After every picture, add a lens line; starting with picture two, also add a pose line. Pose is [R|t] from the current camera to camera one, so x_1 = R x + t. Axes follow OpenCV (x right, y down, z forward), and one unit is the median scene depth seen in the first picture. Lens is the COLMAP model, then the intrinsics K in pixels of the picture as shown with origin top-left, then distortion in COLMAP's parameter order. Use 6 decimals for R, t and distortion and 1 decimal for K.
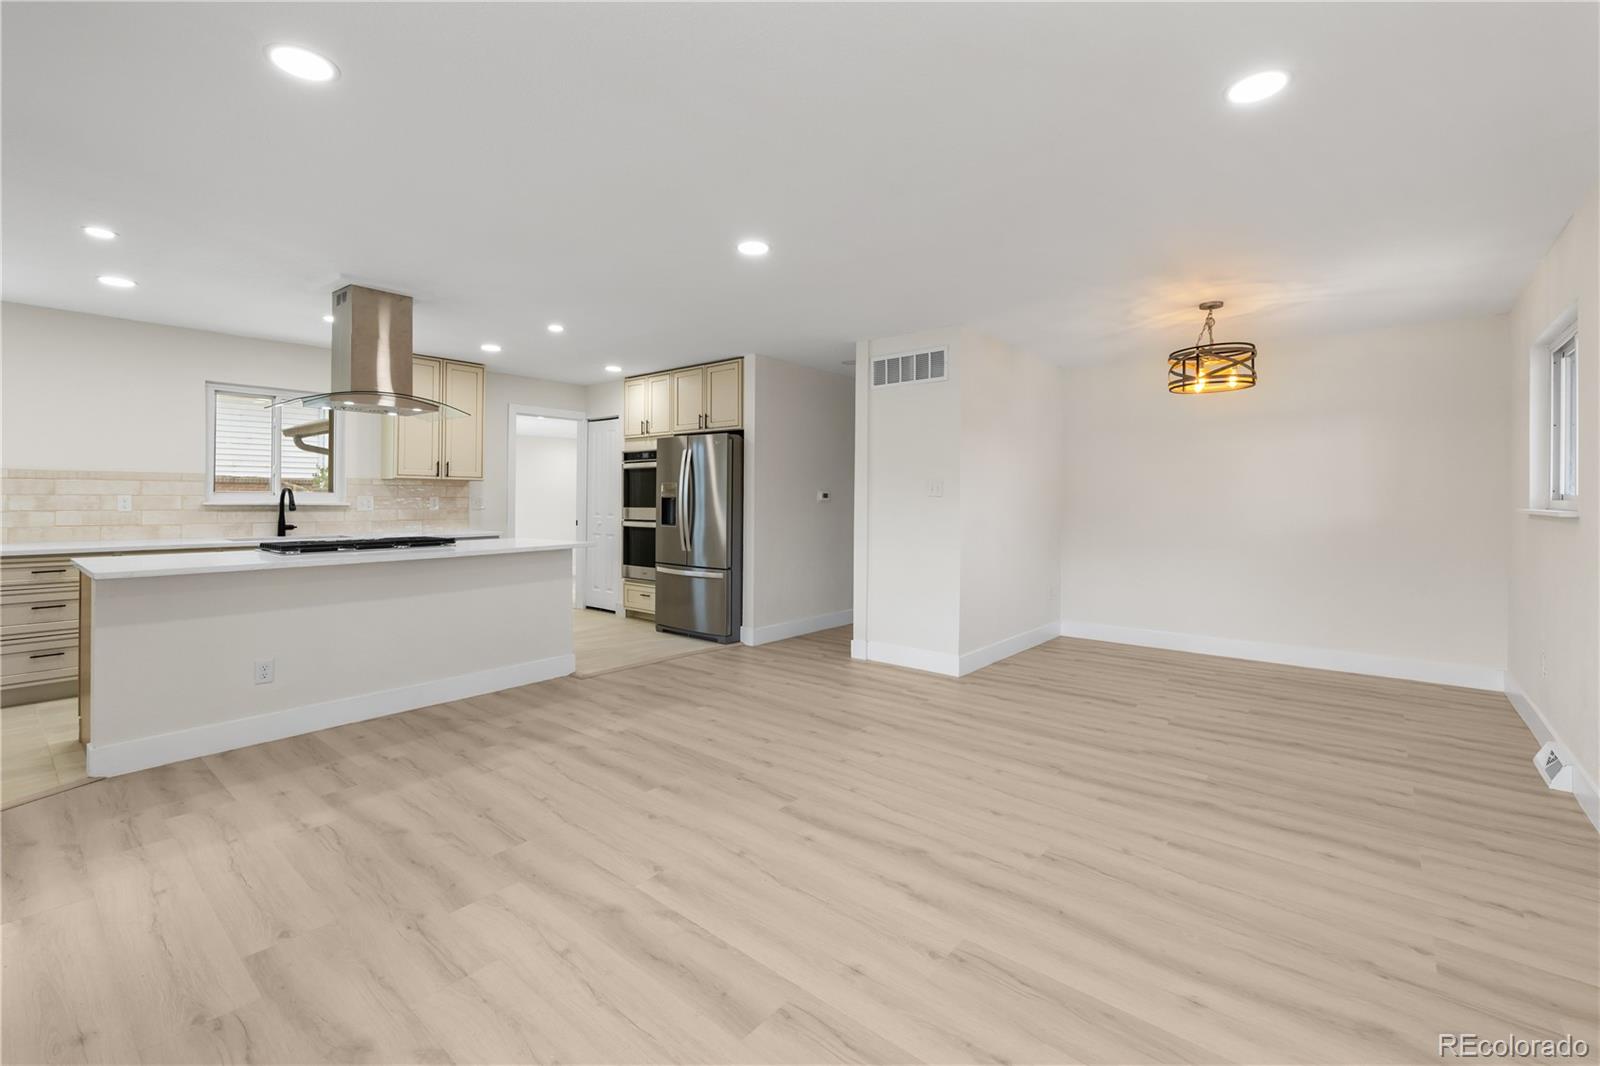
lens RADIAL K [[689.9, 0, 799.4], [0, 689.9, 497.1], [0, 0, 1]] dist [-0.002648, 0.002234]
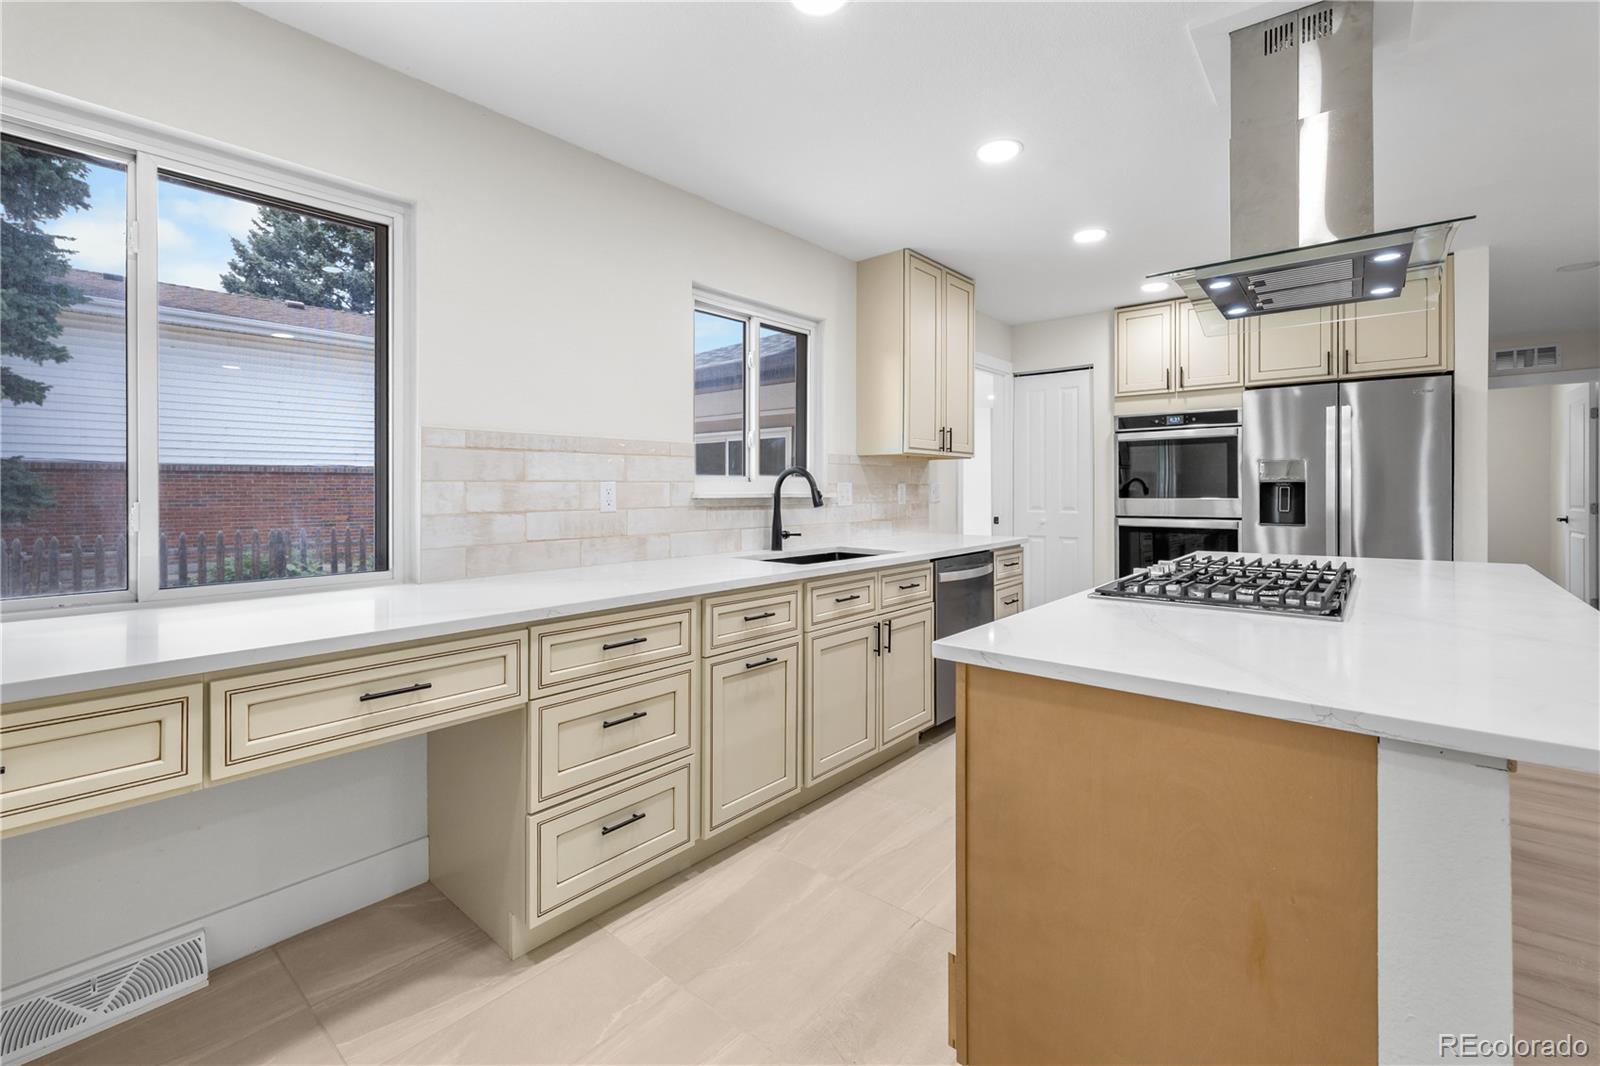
lens RADIAL K [[689.9, 0, 801.0], [0, 689.9, 492.0], [0, 0, 1]] dist [-0.002648, 0.002234]
pose [[0.999872, -0.007631, -0.014042, -0.797603], [0.007727, 0.999947, 0.006819, 0.003000], [0.013990, -0.006927, 0.999878, 0.445623]]
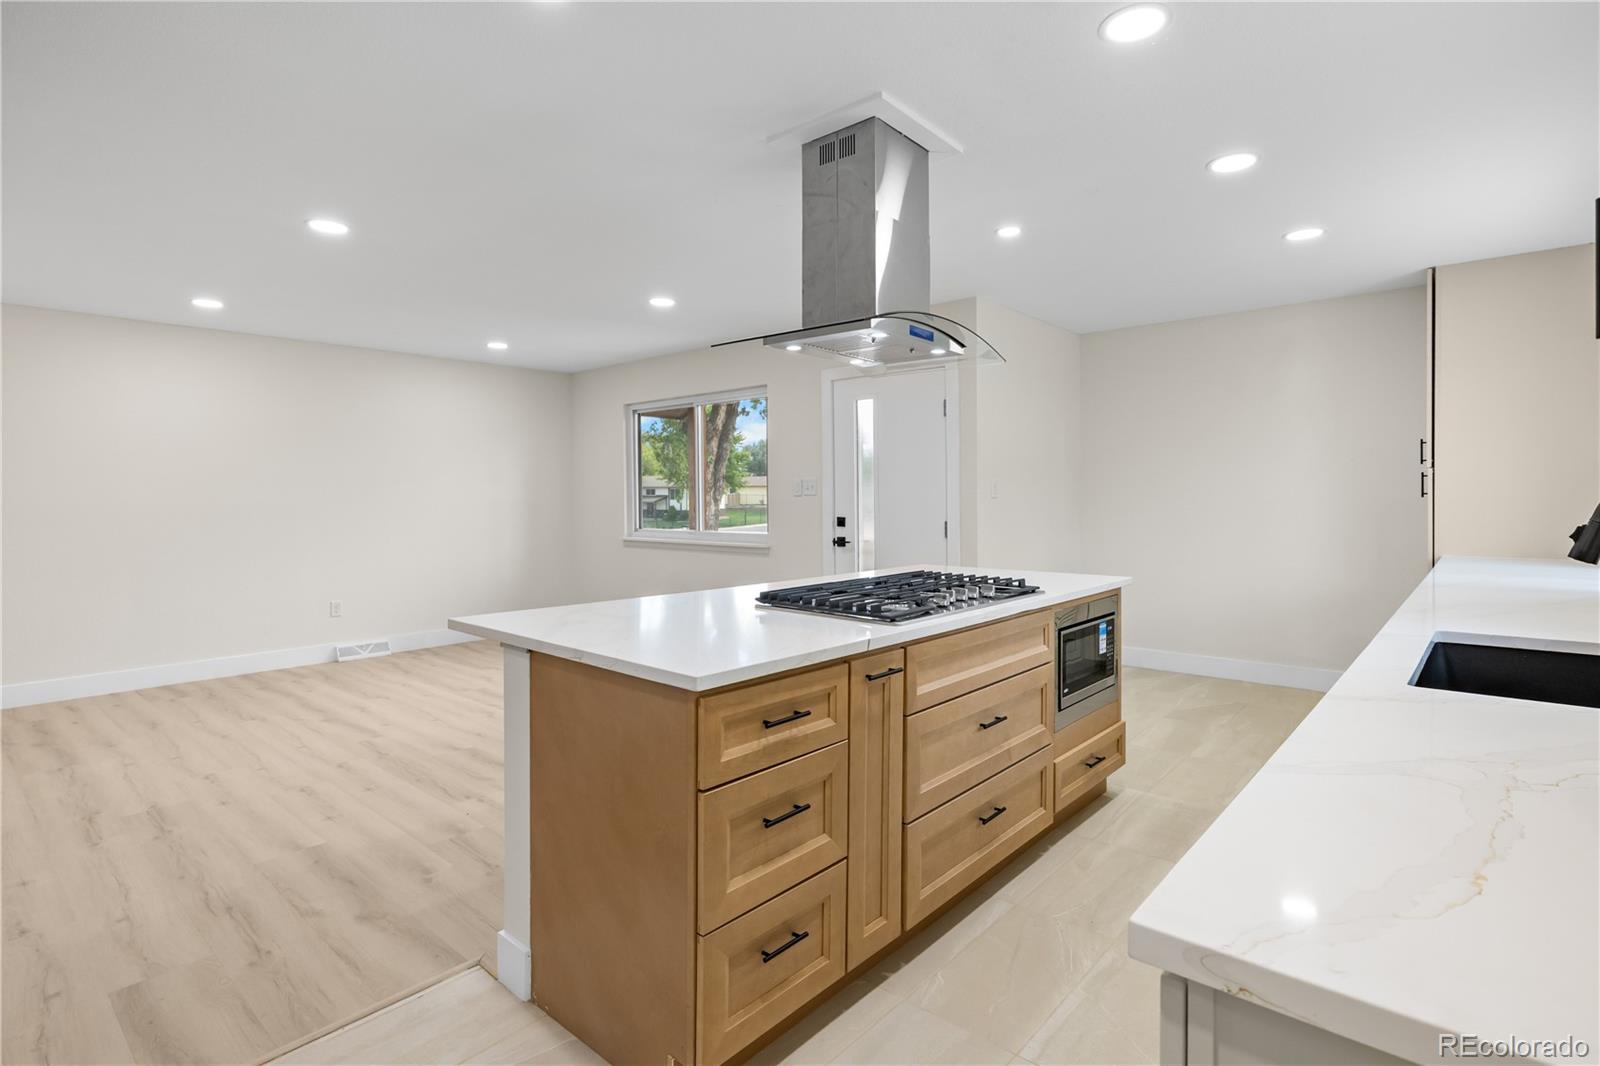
lens RADIAL K [[788.1, 0, 811.2], [0, 788.1, 511.8], [0, 0, 1]] dist [-0.002851, 0.000354]
pose [[-0.999783, 0.000574, 0.020826, -0.496462], [0.000949, 0.999837, 0.018019, -0.004991], [-0.020812, 0.018035, -0.999621, 1.392428]]
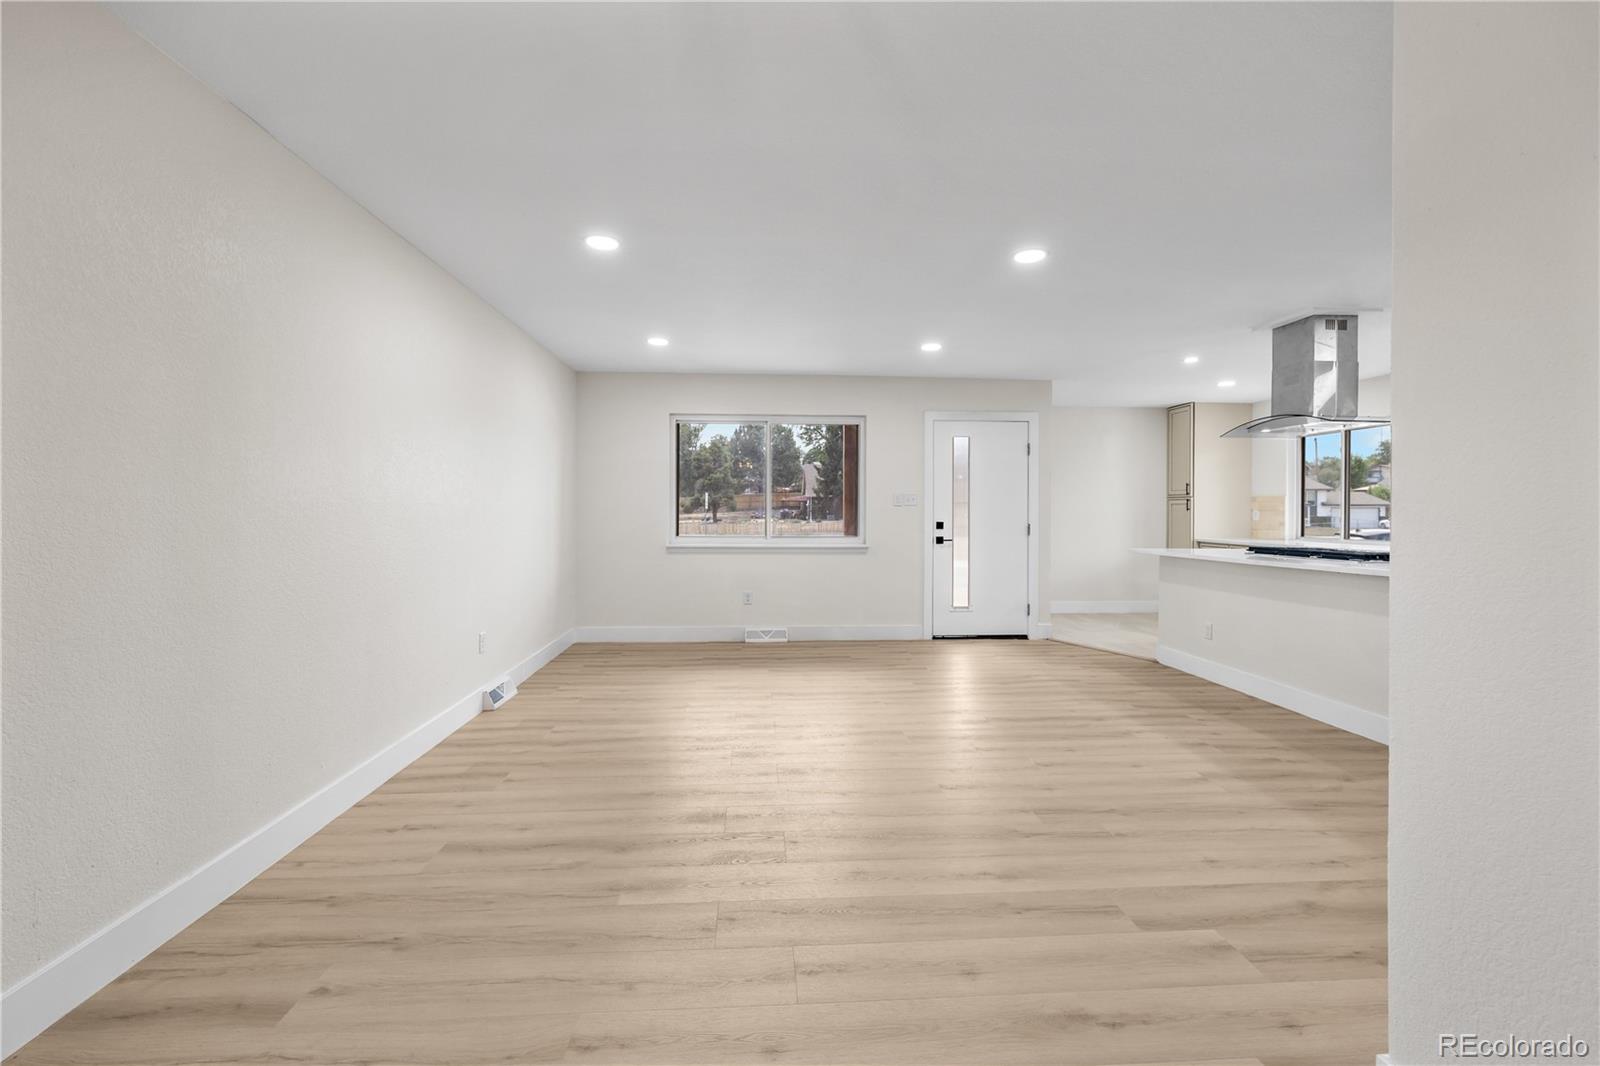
lens RADIAL K [[689.9, 0, 803.6], [0, 689.9, 521.6], [0, 0, 1]] dist [-0.002648, 0.002234]
pose [[-0.716893, 0.001896, -0.697180, 0.595241], [-0.007274, 0.999922, 0.010199, 0.011311], [0.697145, 0.012383, -0.716823, 1.024674]]
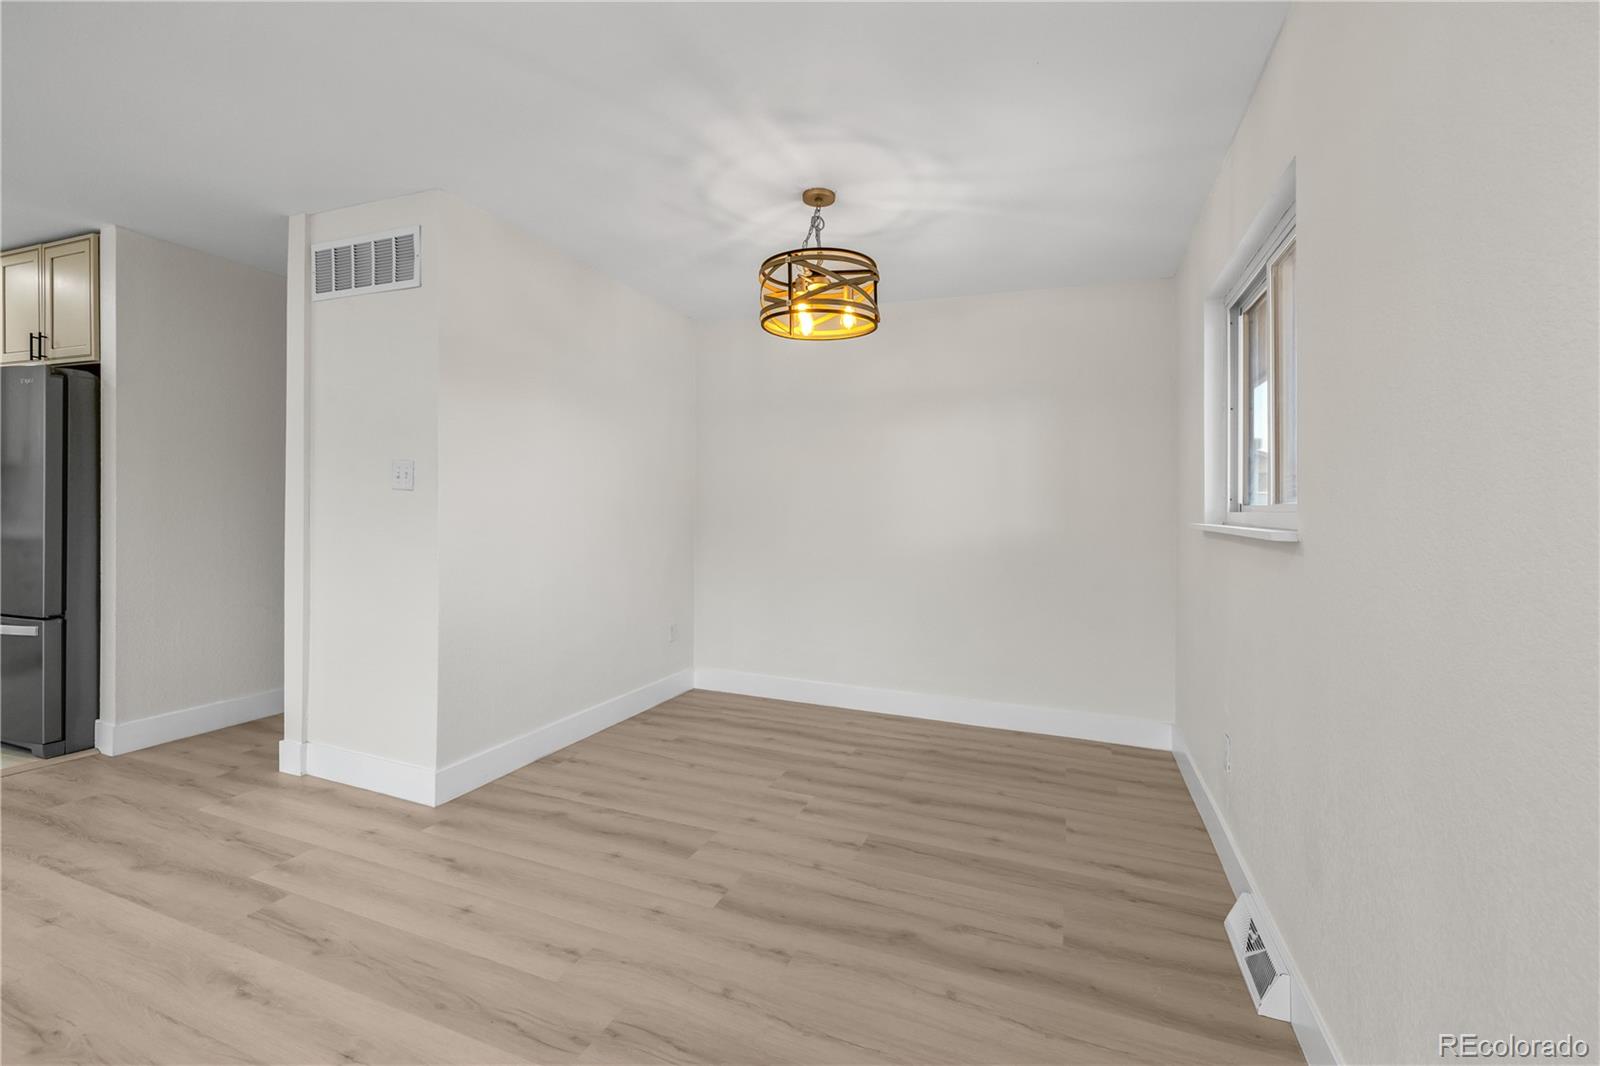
lens RADIAL K [[689.9, 0, 800.4], [0, 689.9, 490.7], [0, 0, 1]] dist [-0.002648, 0.002234]
pose [[0.944591, 0.022922, 0.327447, 0.322960], [-0.018522, 0.999691, -0.016548, 0.002626], [-0.327725, 0.009566, 0.944725, 0.352137]]
